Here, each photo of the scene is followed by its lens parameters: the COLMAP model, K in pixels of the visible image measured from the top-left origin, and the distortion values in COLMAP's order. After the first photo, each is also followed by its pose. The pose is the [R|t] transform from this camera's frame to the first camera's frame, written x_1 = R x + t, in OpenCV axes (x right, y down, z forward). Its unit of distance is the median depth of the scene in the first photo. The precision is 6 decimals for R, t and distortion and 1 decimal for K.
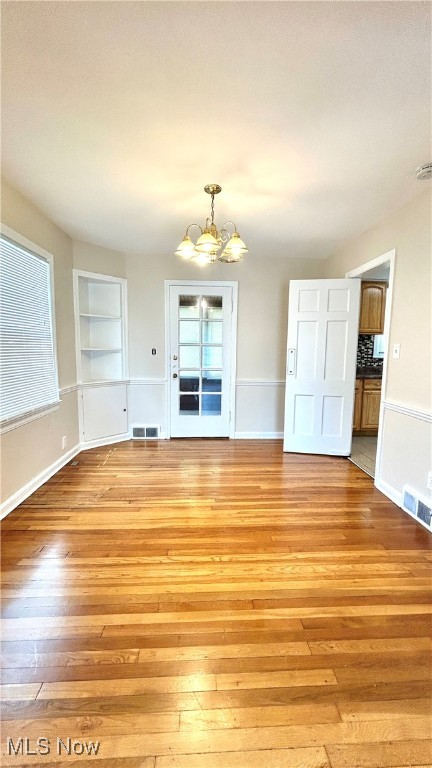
lens RADIAL K [[308.3, 0, 219.0], [0, 308.3, 381.6], [0, 0, 1]] dist [-0.003920, 0.000661]
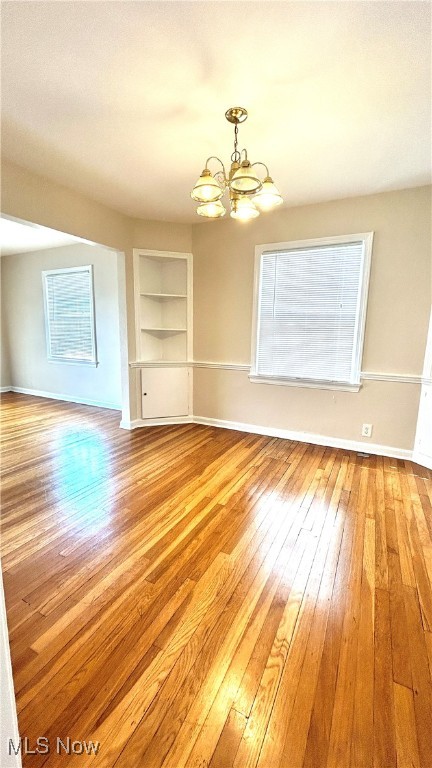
lens RADIAL K [[308.3, 0, 217.3], [0, 308.3, 382.4], [0, 0, 1]] dist [-0.003920, 0.000661]
pose [[-0.503929, 0.126261, -0.854467, 0.678603], [-0.118074, 0.969902, 0.212954, -0.122386], [0.855637, 0.208204, -0.473853, 1.325485]]
